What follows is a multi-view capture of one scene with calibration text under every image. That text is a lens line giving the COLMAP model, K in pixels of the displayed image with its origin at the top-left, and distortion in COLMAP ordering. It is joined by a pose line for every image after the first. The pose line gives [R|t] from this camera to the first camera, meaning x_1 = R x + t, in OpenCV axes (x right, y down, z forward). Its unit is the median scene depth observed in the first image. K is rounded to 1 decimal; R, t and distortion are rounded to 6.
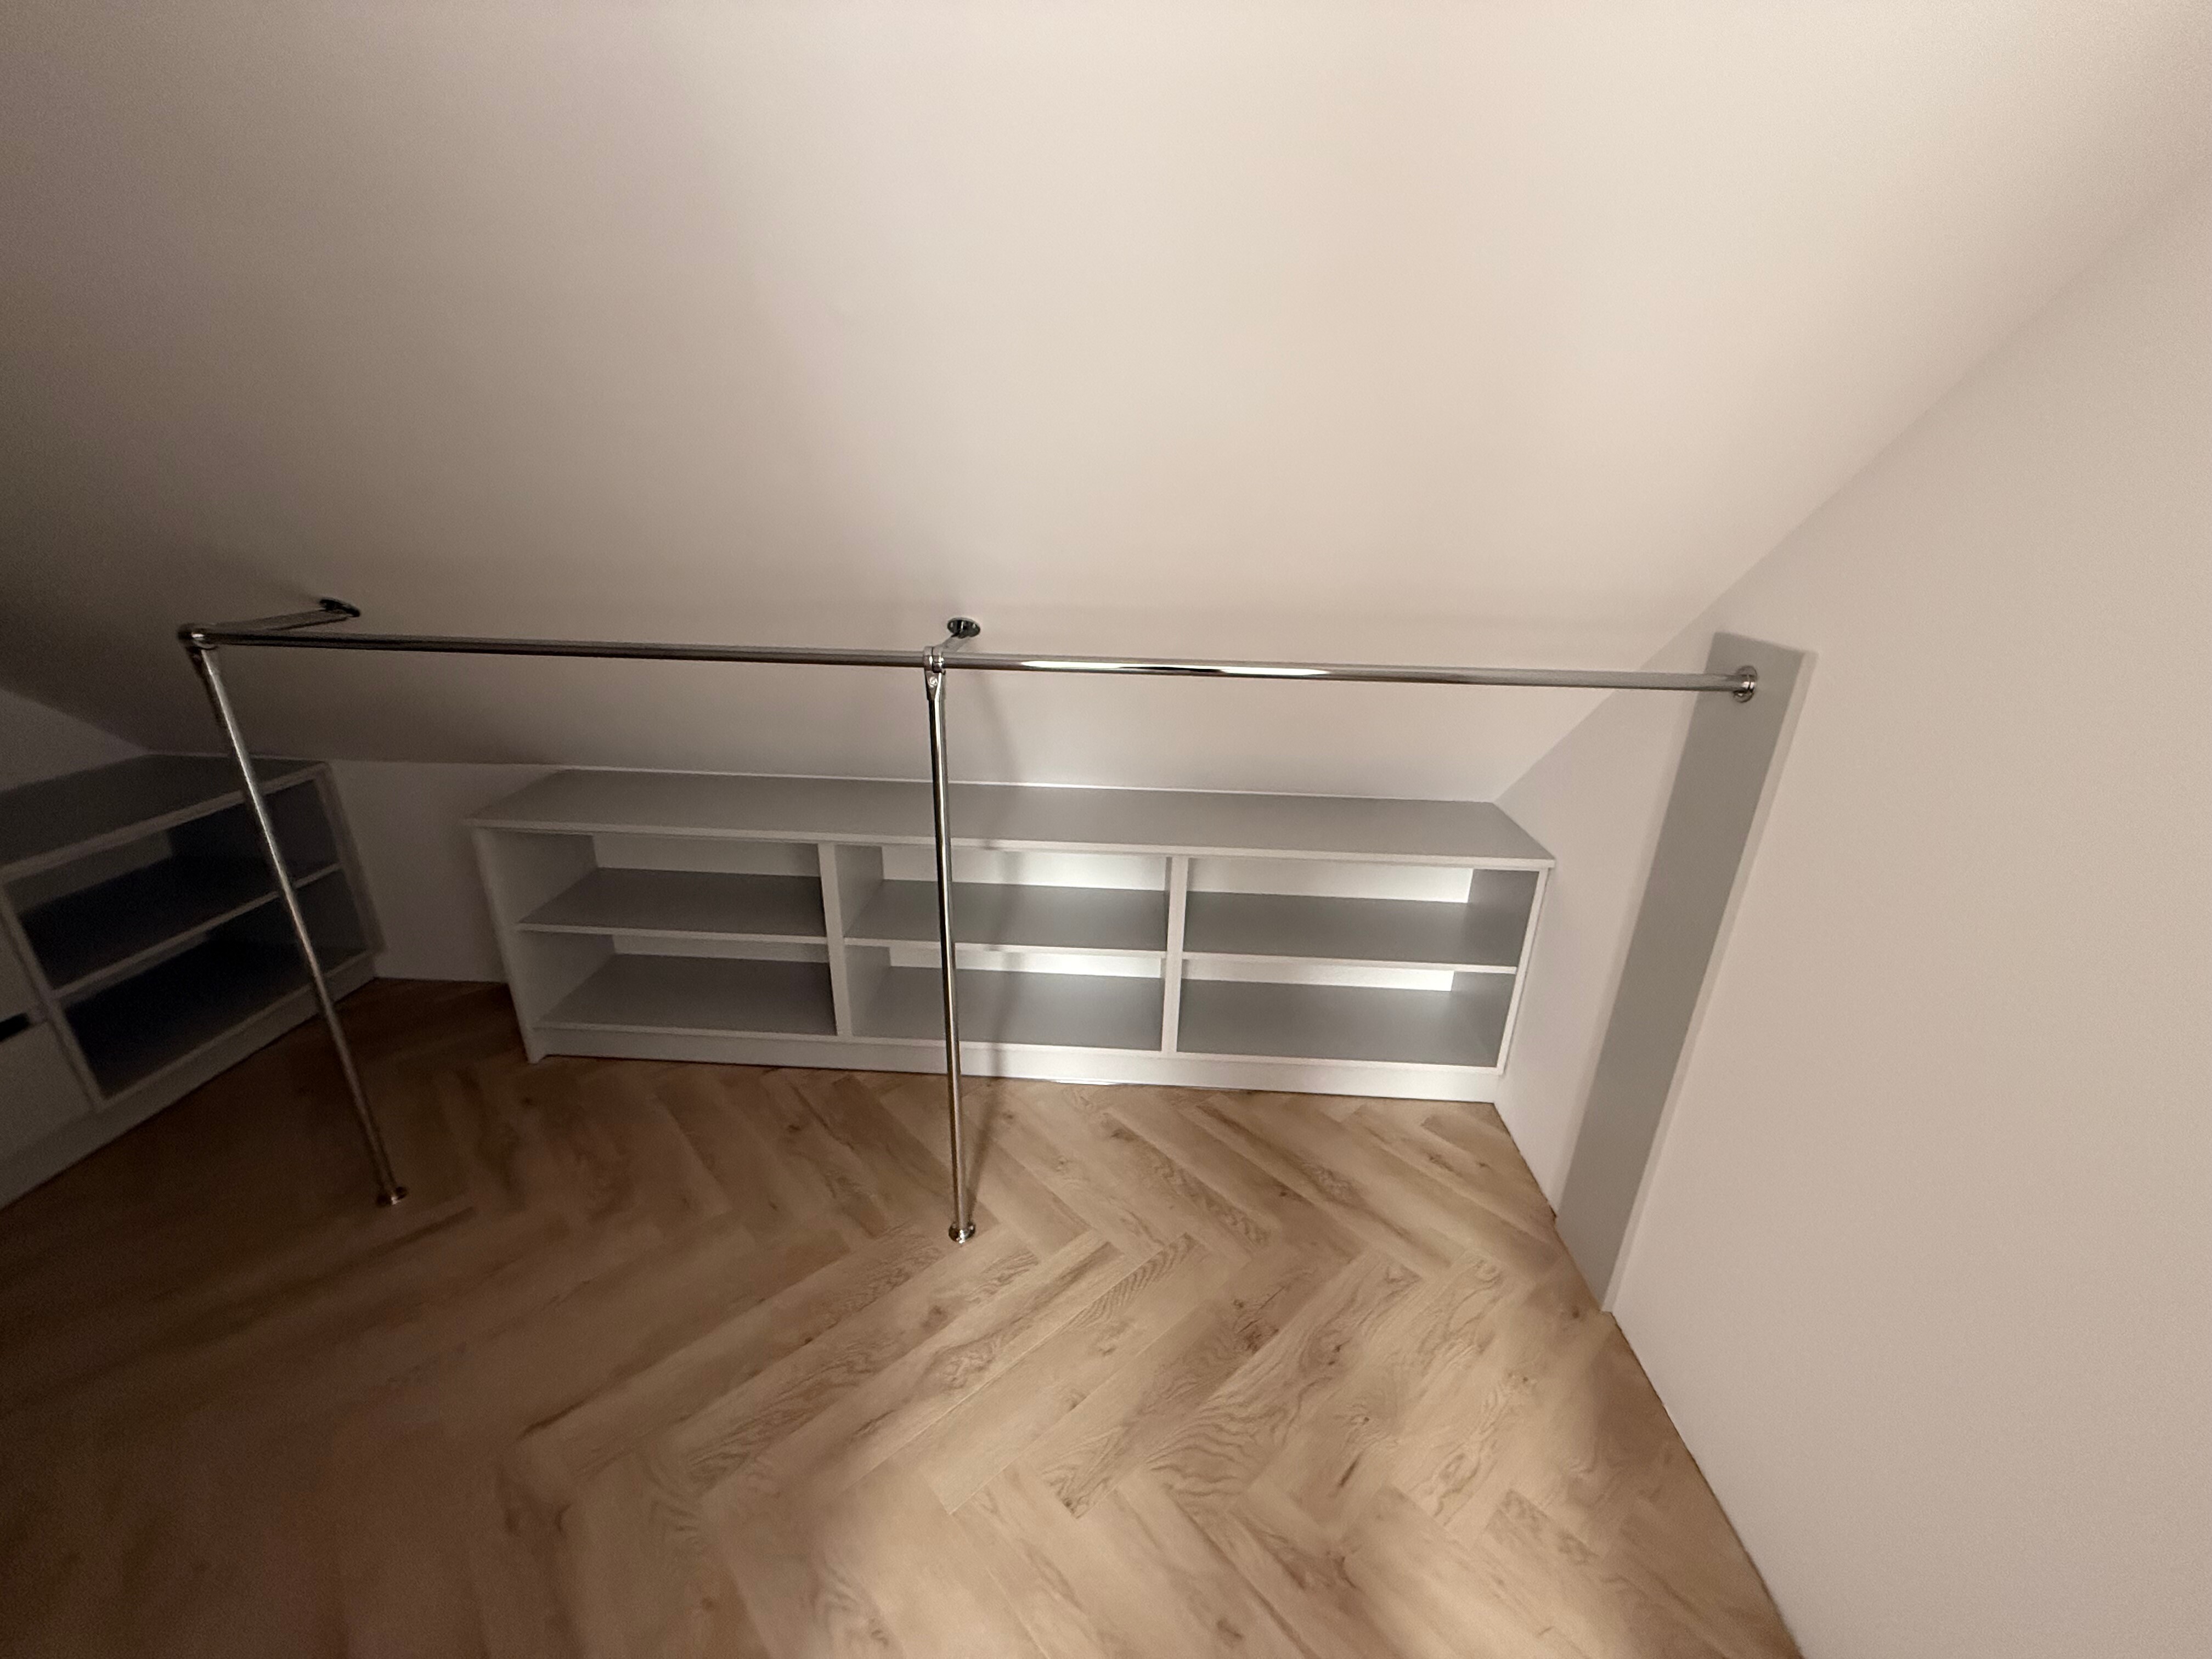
lens RADIAL K [[875.6, 0, 1100.9], [0, 875.6, 833.7], [0, 0, 1]] dist [-0.001844, -0.000332]
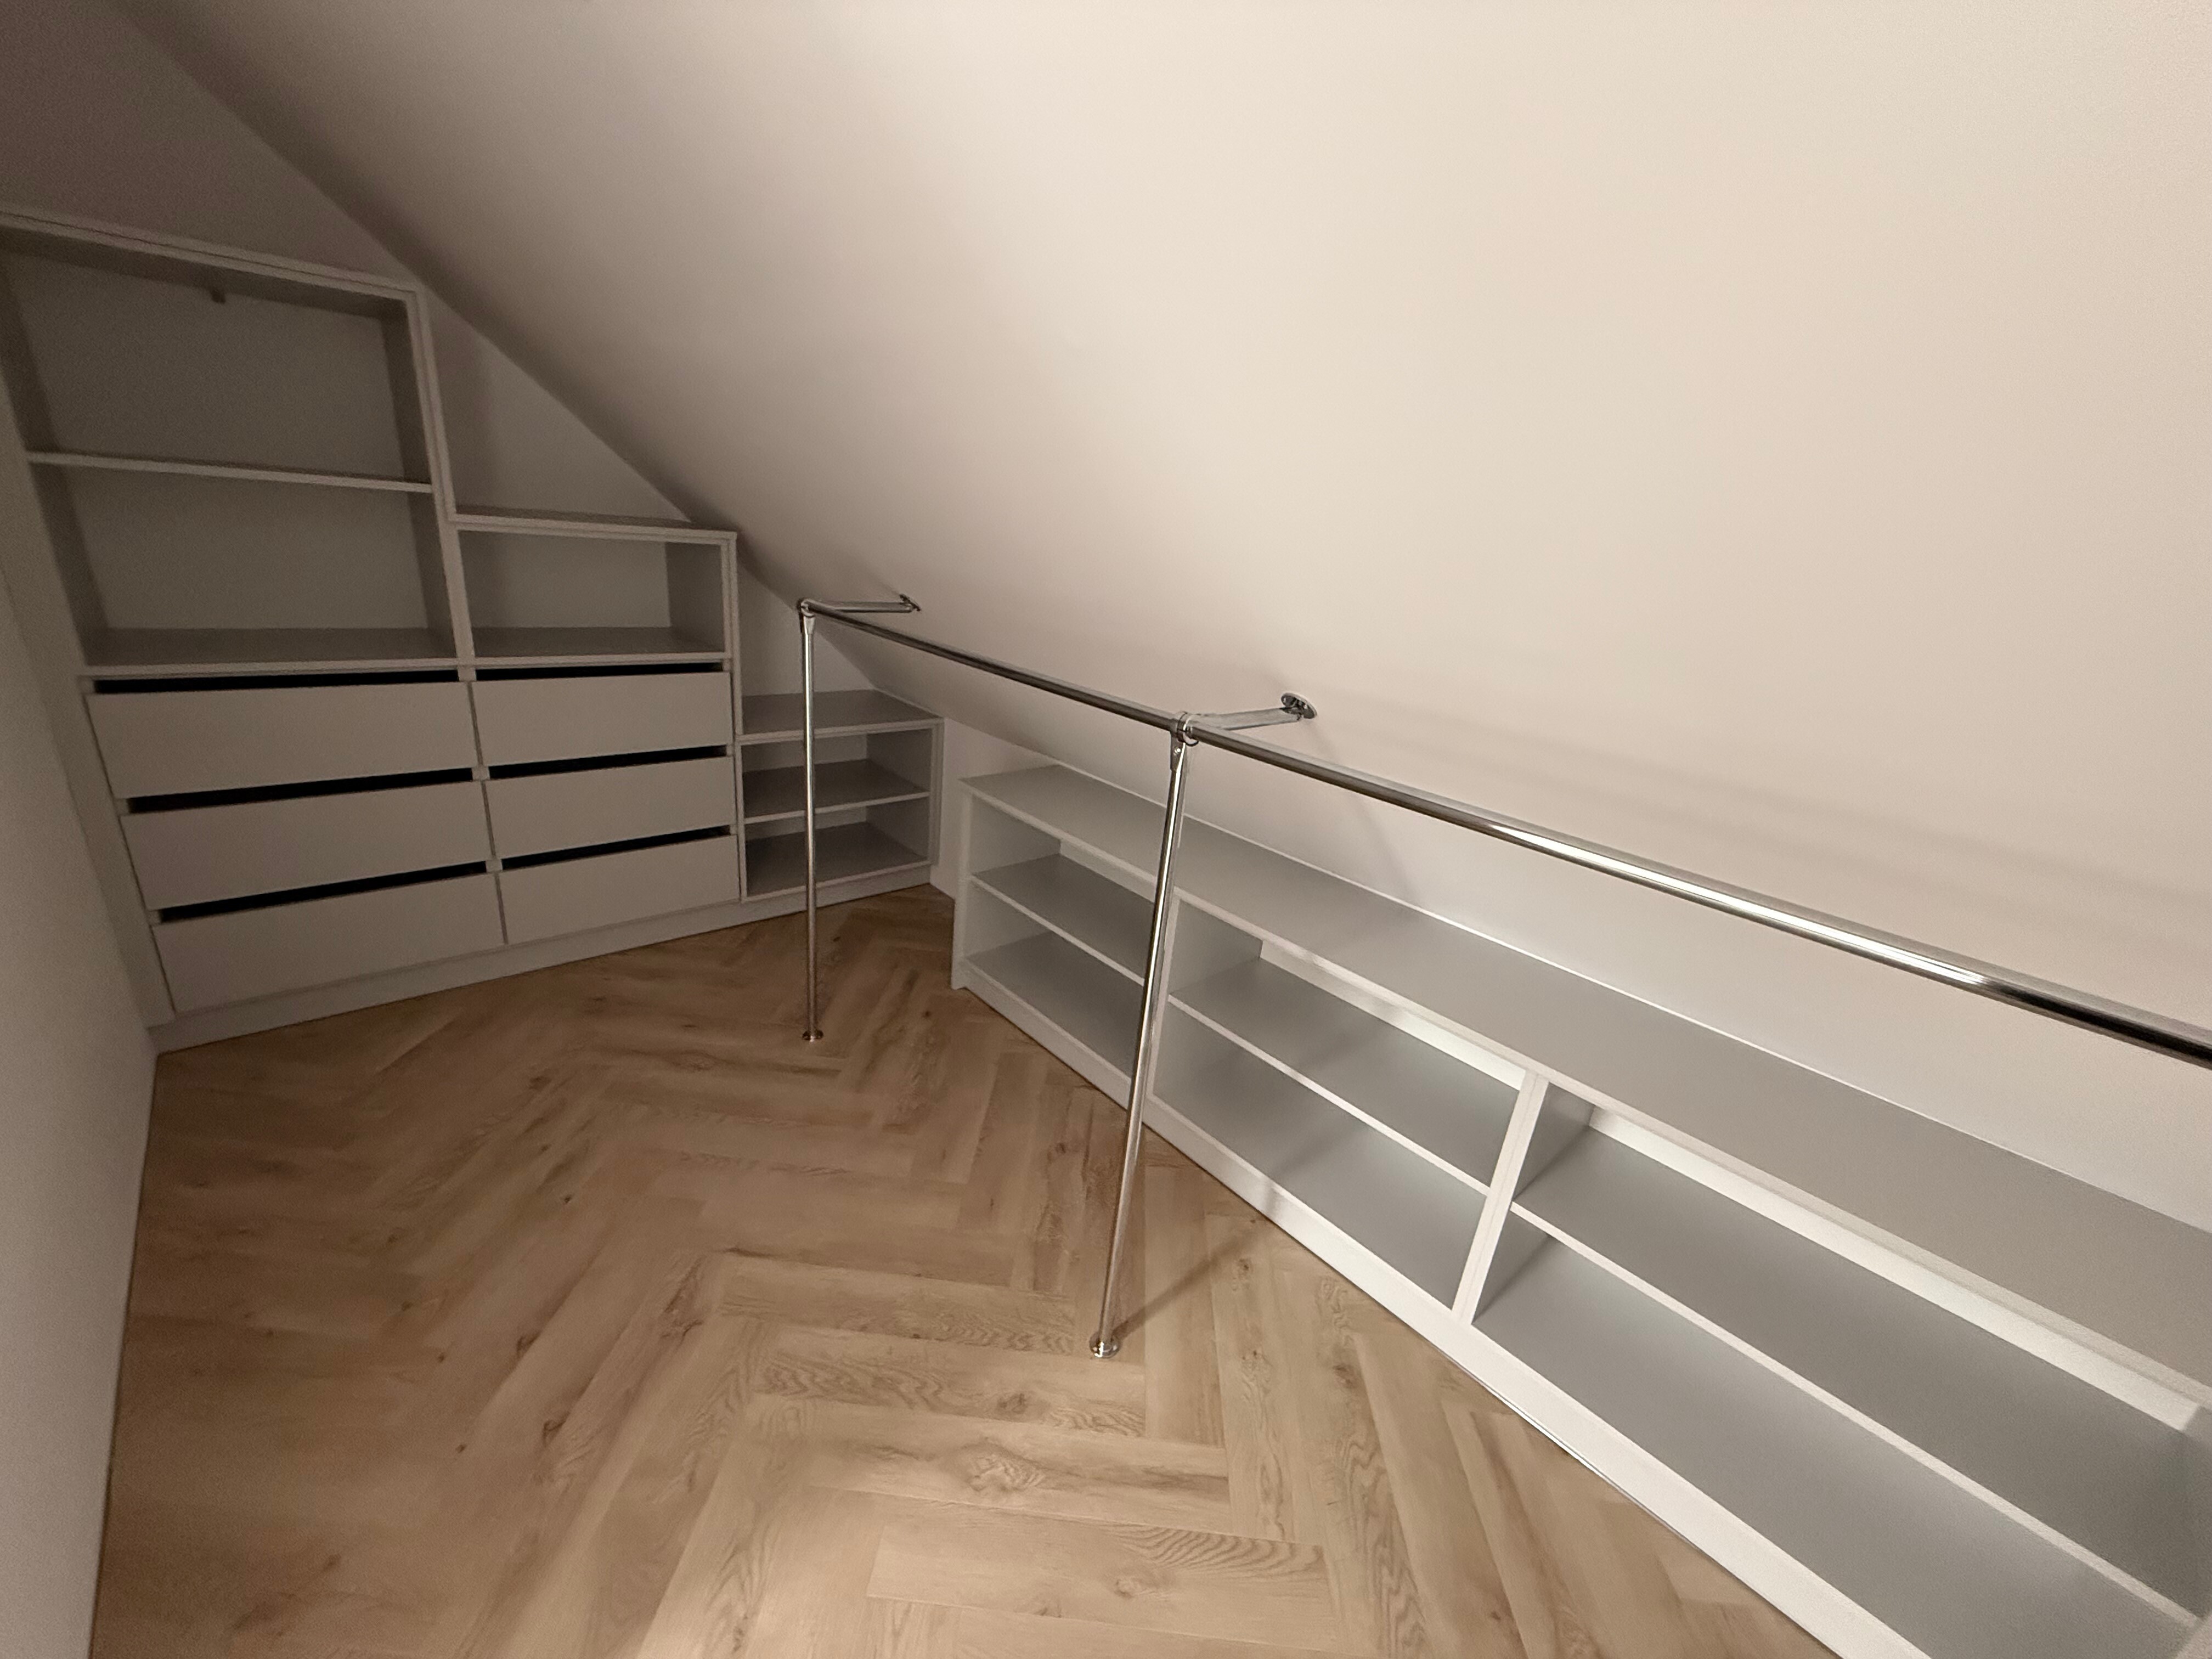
lens RADIAL K [[875.6, 0, 1100.9], [0, 875.6, 833.7], [0, 0, 1]] dist [-0.001844, -0.000332]
pose [[0.707427, 0.285919, -0.646372, 0.270638], [-0.334149, 0.941161, 0.050605, -0.085883], [0.622809, 0.180185, 0.761343, 0.214368]]
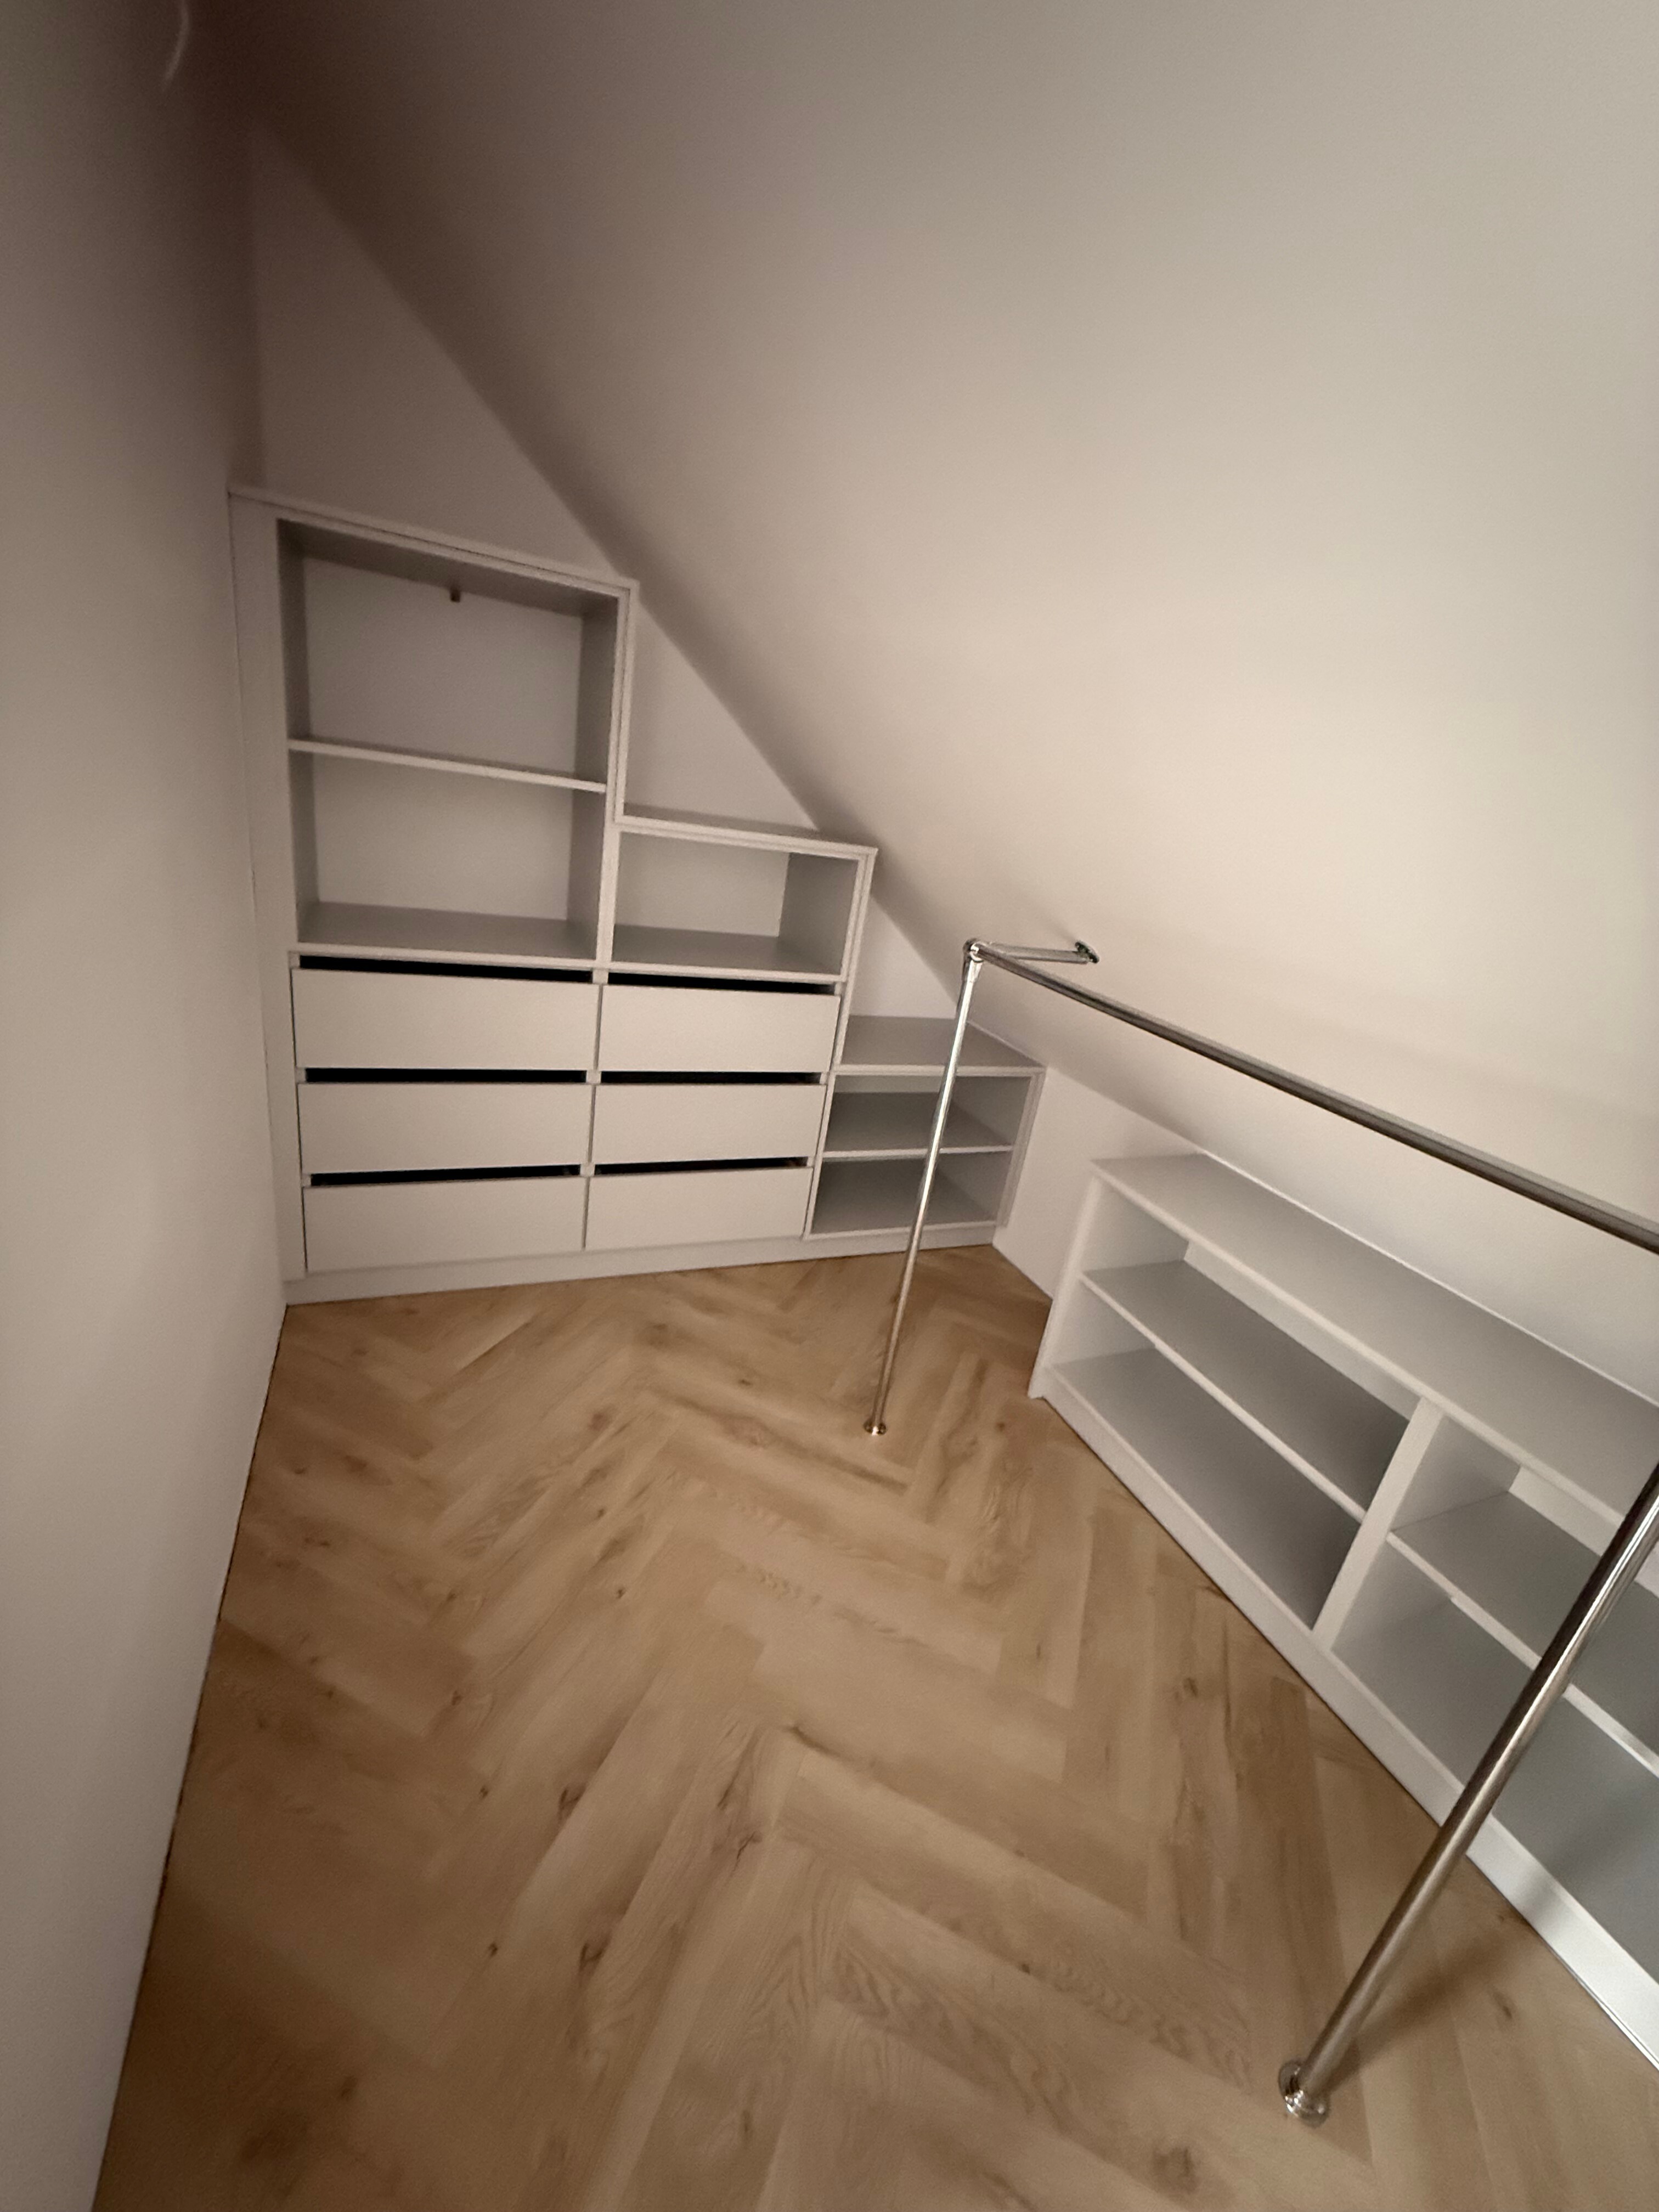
lens RADIAL K [[878.2, 0, 828.4], [0, 878.2, 1098.4], [0, 0, 1]] dist [0.001776, -0.000124]
pose [[0.444503, 0.347800, -0.825501, -0.040352], [-0.453295, 0.882181, 0.127598, -0.083971], [0.772620, 0.317478, 0.549788, 0.189430]]
